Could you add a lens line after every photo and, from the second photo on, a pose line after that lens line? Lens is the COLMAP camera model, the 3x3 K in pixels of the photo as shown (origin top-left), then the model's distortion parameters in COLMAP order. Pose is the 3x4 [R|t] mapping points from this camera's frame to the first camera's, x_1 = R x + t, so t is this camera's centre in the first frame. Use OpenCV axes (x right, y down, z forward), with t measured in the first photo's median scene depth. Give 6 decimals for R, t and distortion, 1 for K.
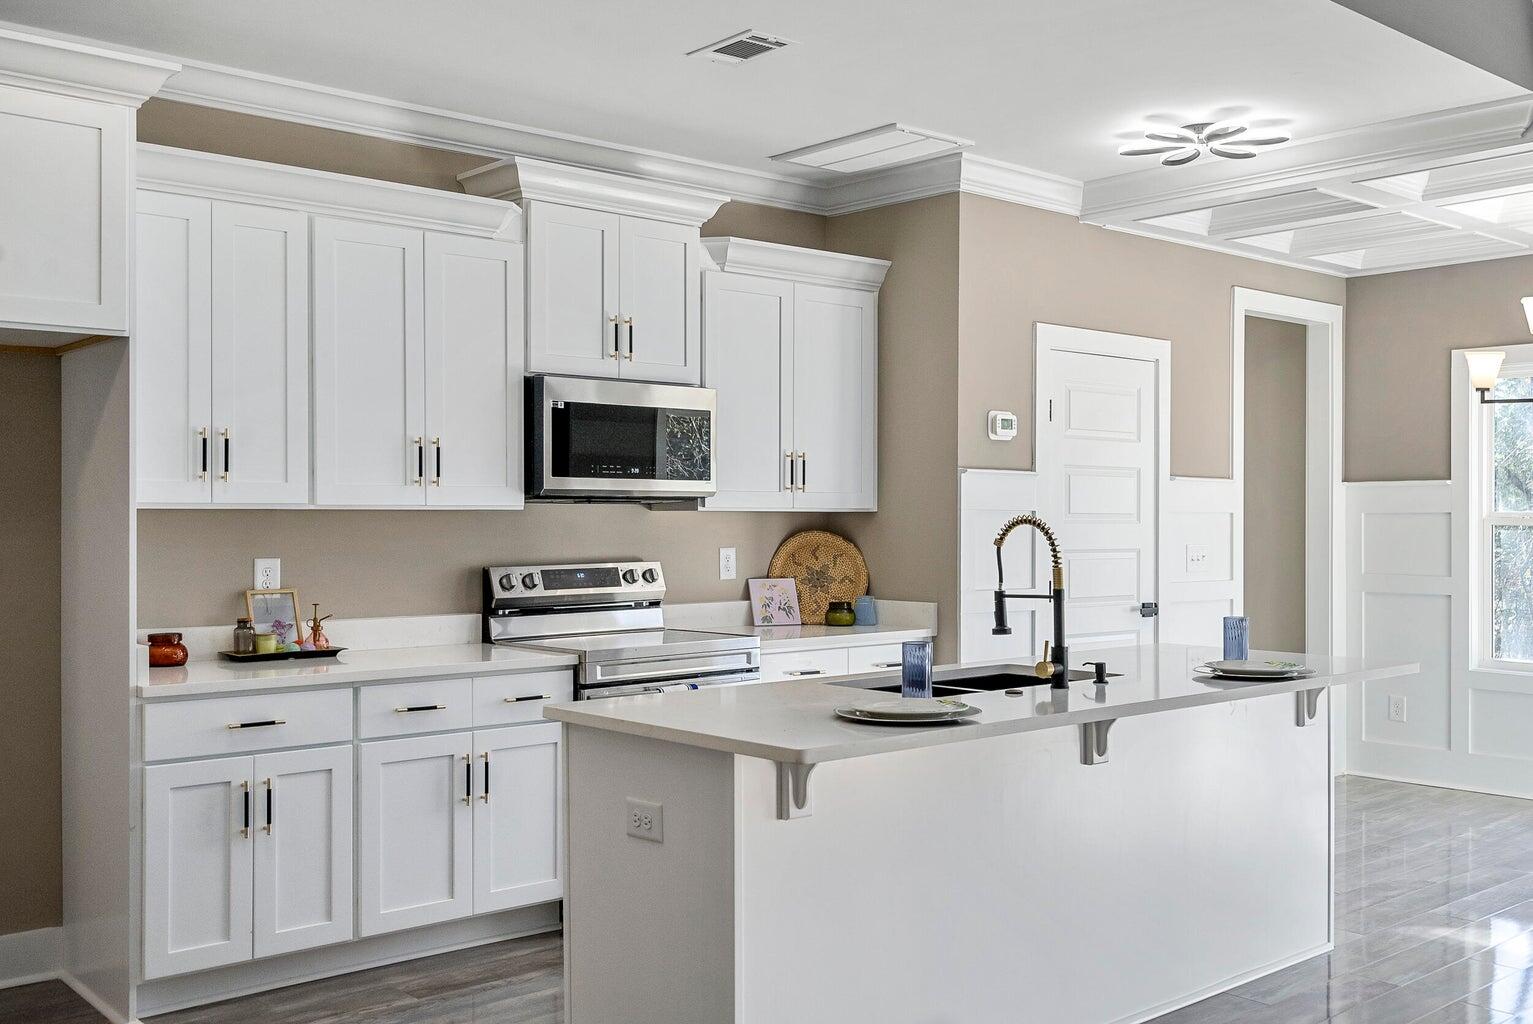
lens RADIAL K [[1531.5, 0, 769.0], [0, 1531.5, 516.8], [0, 0, 1]] dist [0.016884, 0.000000]
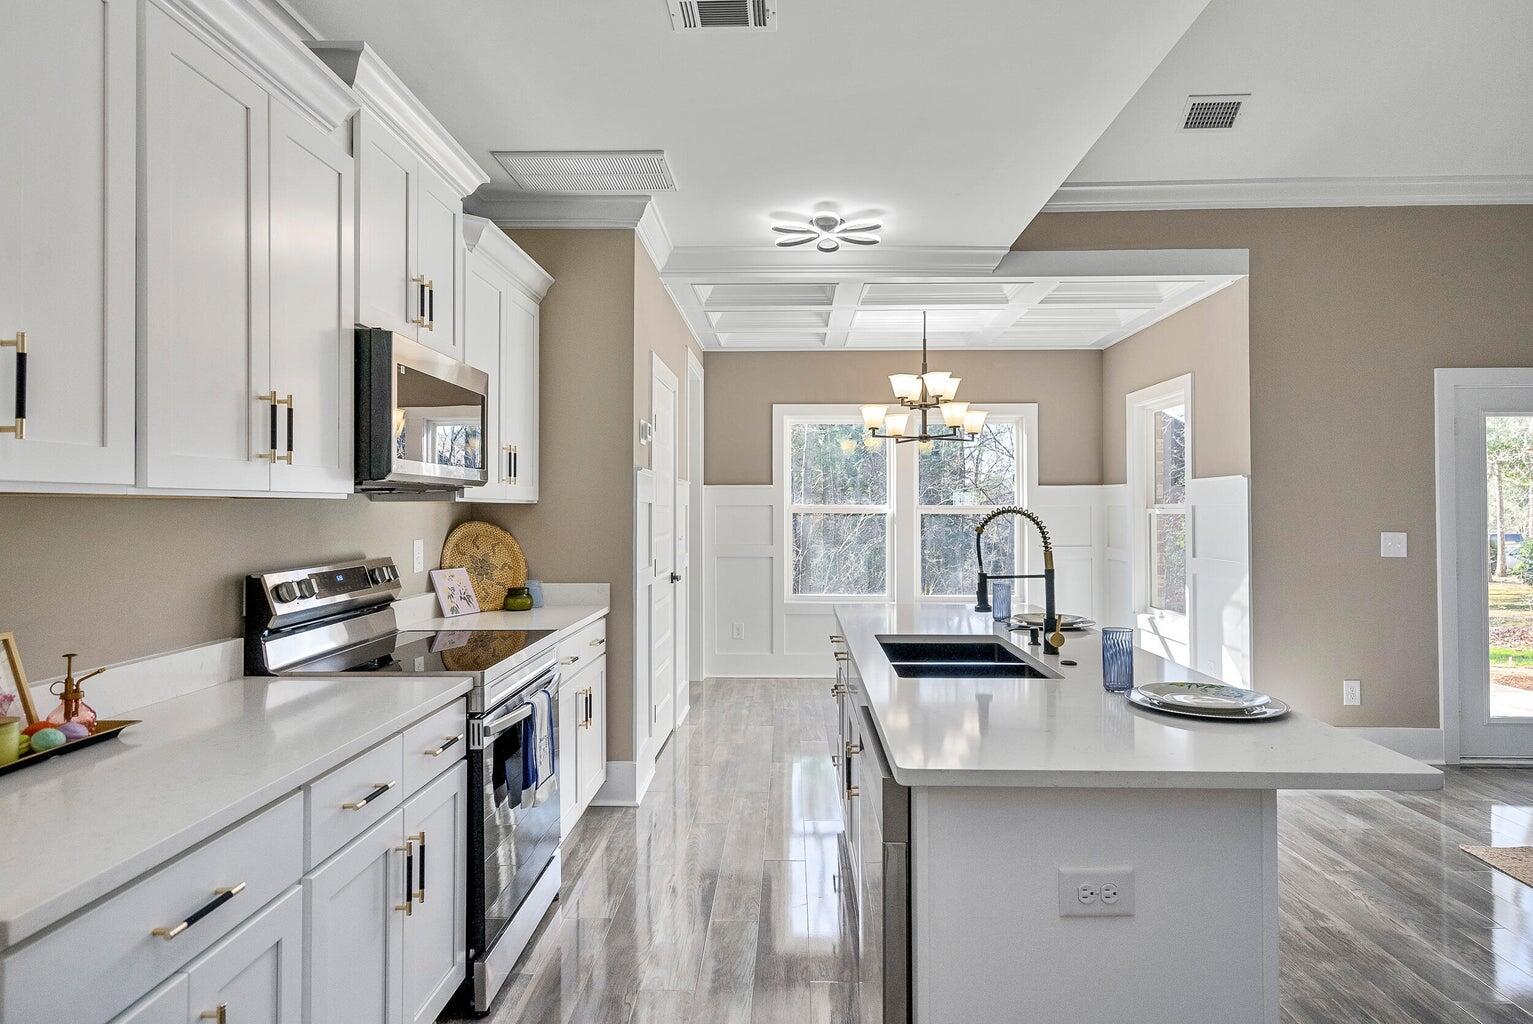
lens RADIAL K [[895.0, 0, 778.8], [0, 895.0, 496.6], [0, 0, 1]] dist [0.007480, 0.003863]
pose [[0.672394, 0.009254, 0.740135, -0.335095], [0.000352, 0.999918, -0.012821, 0.000091], [-0.740193, 0.008881, 0.672336, 0.507601]]
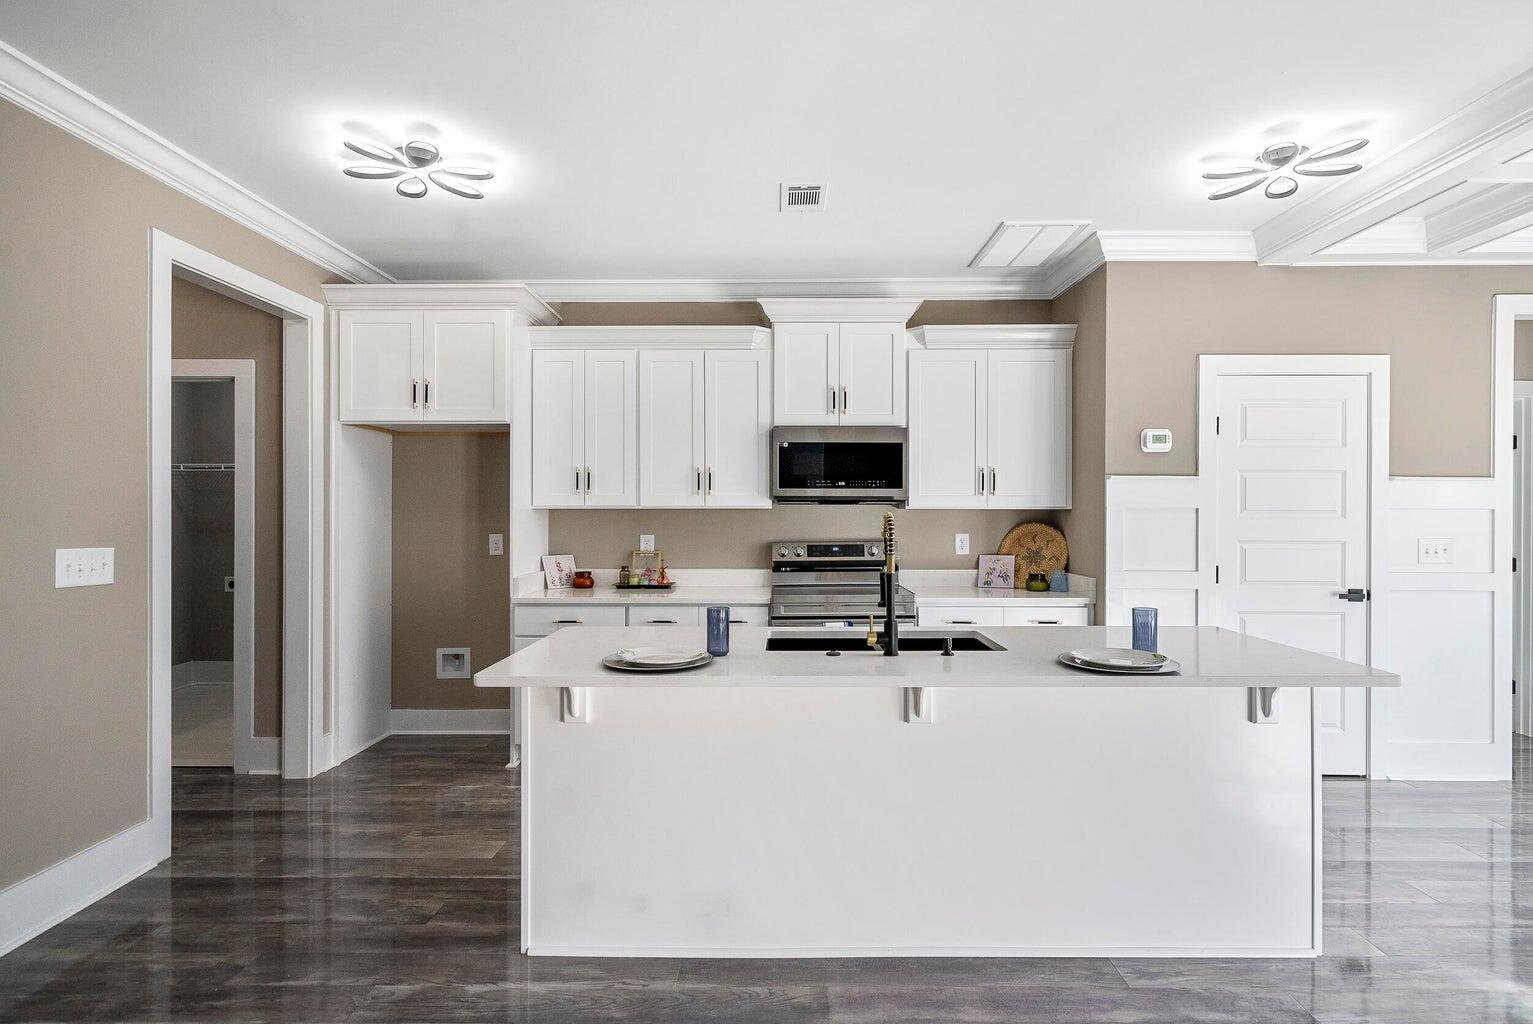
lens RADIAL K [[779.3, 0, 761.0], [0, 779.3, 512.9], [0, 0, 1]] dist [0.003407, 0.001610]
pose [[0.740573, 0.000932, -0.671976, 0.384879], [-0.000098, 0.999999, 0.001279, -0.000938], [0.671976, -0.000881, 0.740572, 0.346494]]
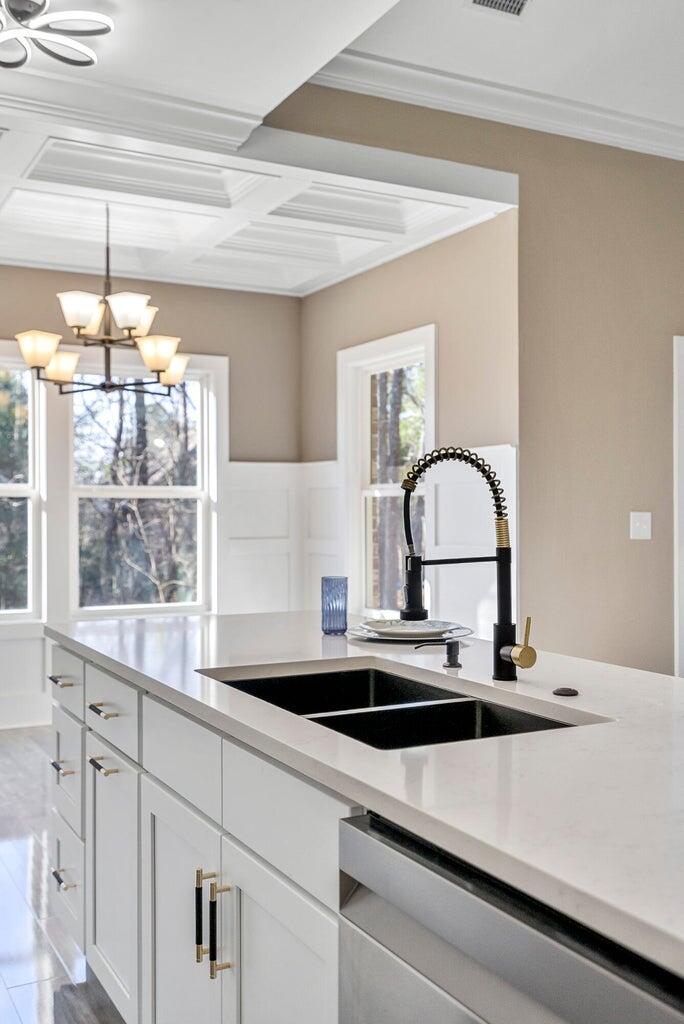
lens RADIAL K [[1023.0, 0, 346.5], [0, 1023.0, 514.5], [0, 0, 1]] dist [0.016884, 0.000000]
pose [[0.226593, -0.006884, 0.973965, -0.229553], [0.001008, 0.999976, 0.006833, 0.019962], [-0.973989, -0.000566, 0.226595, 0.705004]]
